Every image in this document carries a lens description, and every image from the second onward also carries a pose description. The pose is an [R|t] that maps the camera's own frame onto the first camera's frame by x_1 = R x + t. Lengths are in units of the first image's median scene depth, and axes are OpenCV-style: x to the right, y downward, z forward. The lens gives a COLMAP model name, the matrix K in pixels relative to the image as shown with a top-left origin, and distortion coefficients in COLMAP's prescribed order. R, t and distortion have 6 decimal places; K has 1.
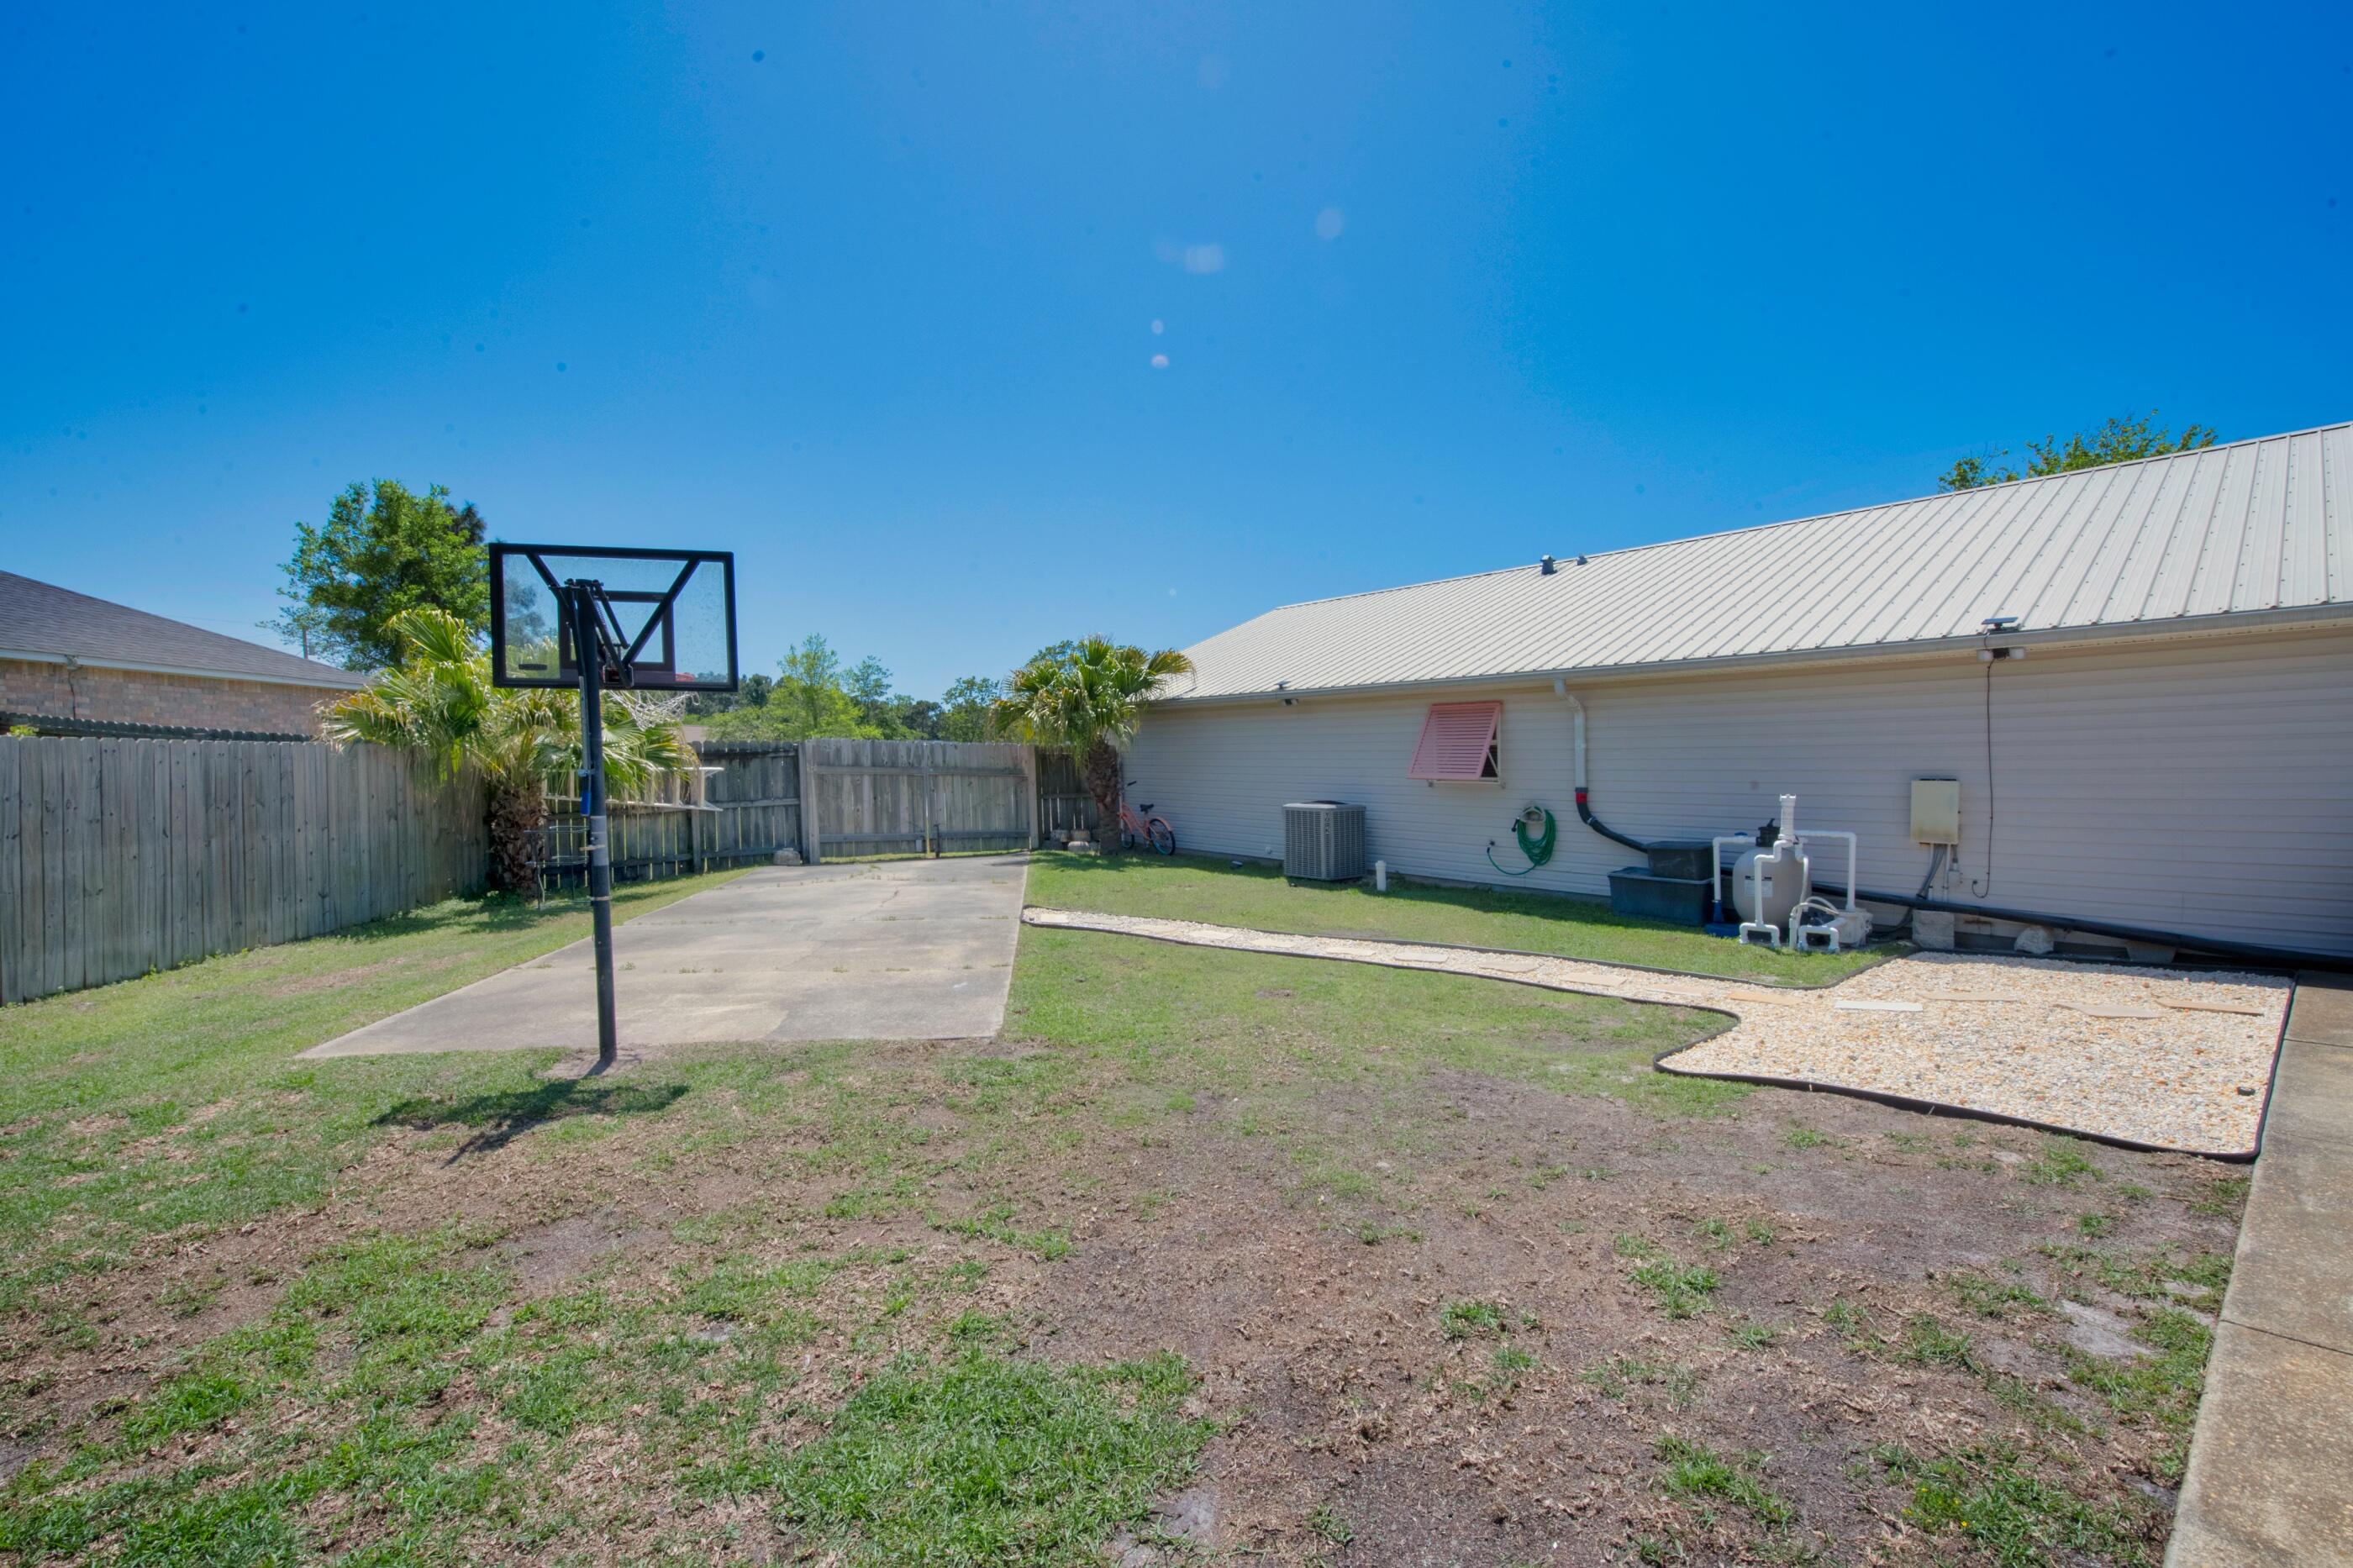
lens RADIAL K [[952.4, 0, 1169.2], [0, 952.4, 792.8], [0, 0, 1]] dist [-0.003787, -0.002841]
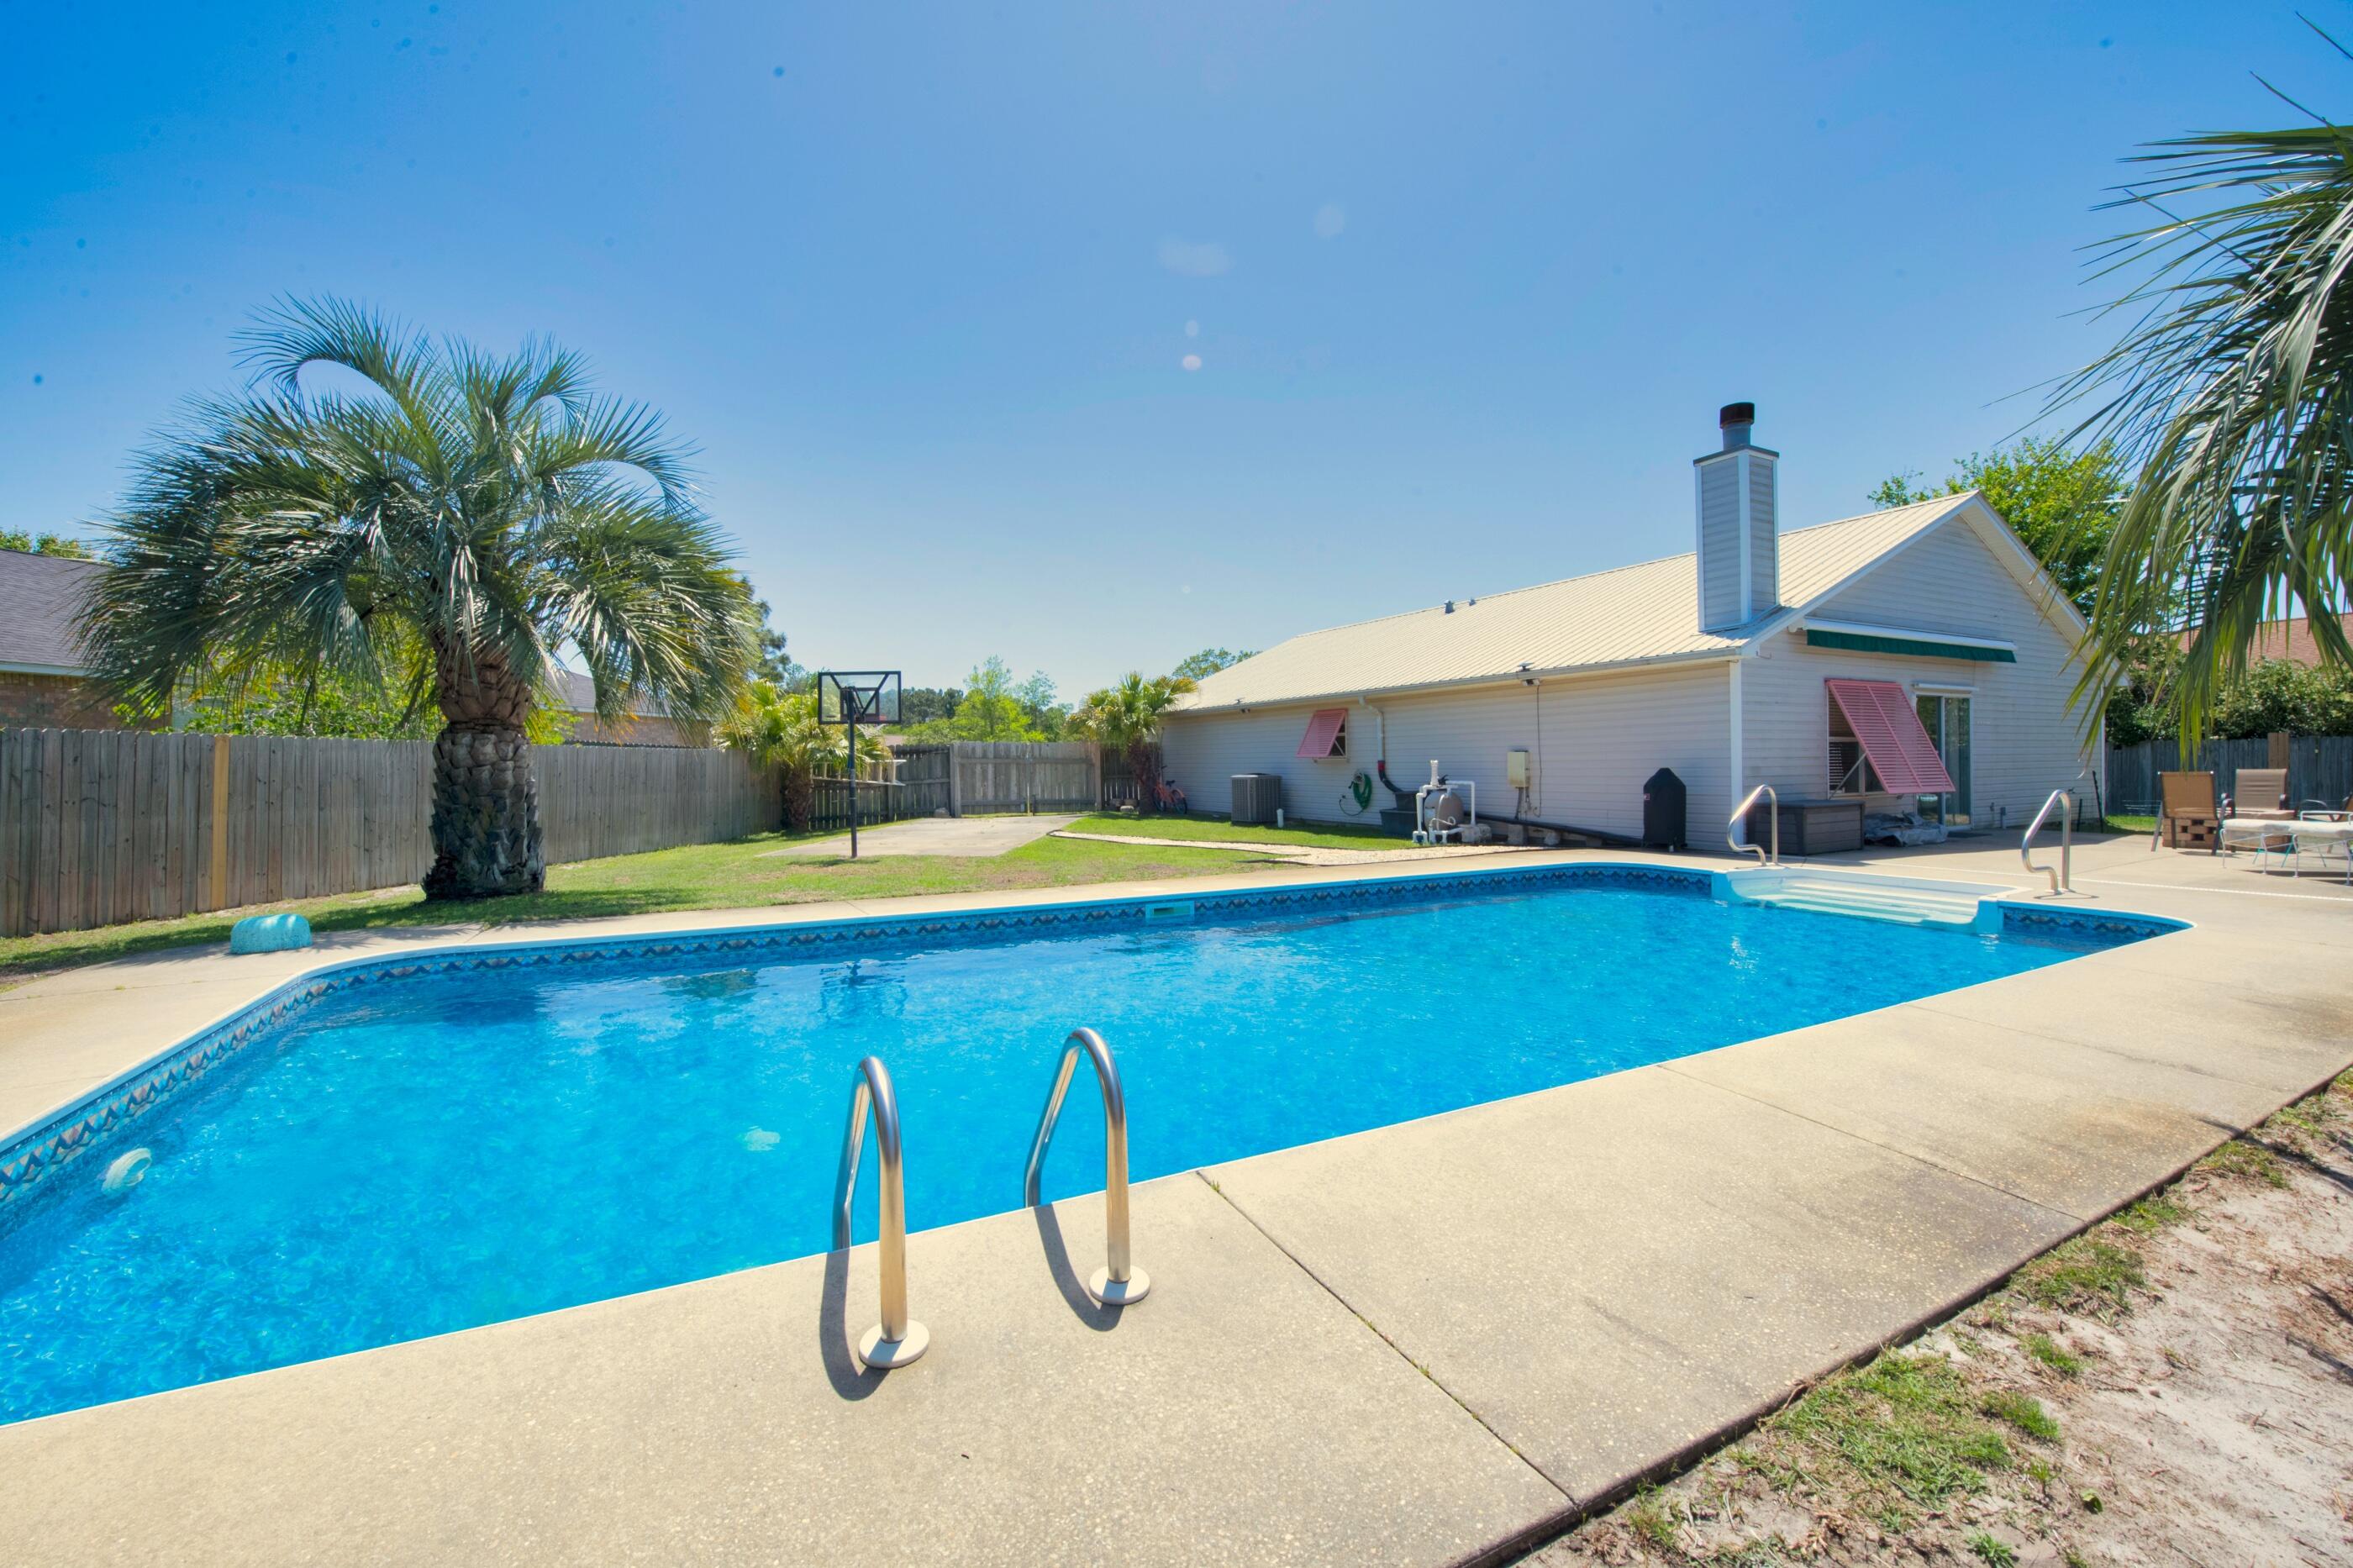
lens RADIAL K [[952.4, 0, 1169.6], [0, 952.4, 757.6], [0, 0, 1]] dist [-0.003787, -0.002841]
pose [[0.981154, -0.018561, -0.192332, 0.303301], [0.011737, 0.999263, -0.036558, 0.035110], [0.192868, 0.033612, 0.980649, -0.543489]]
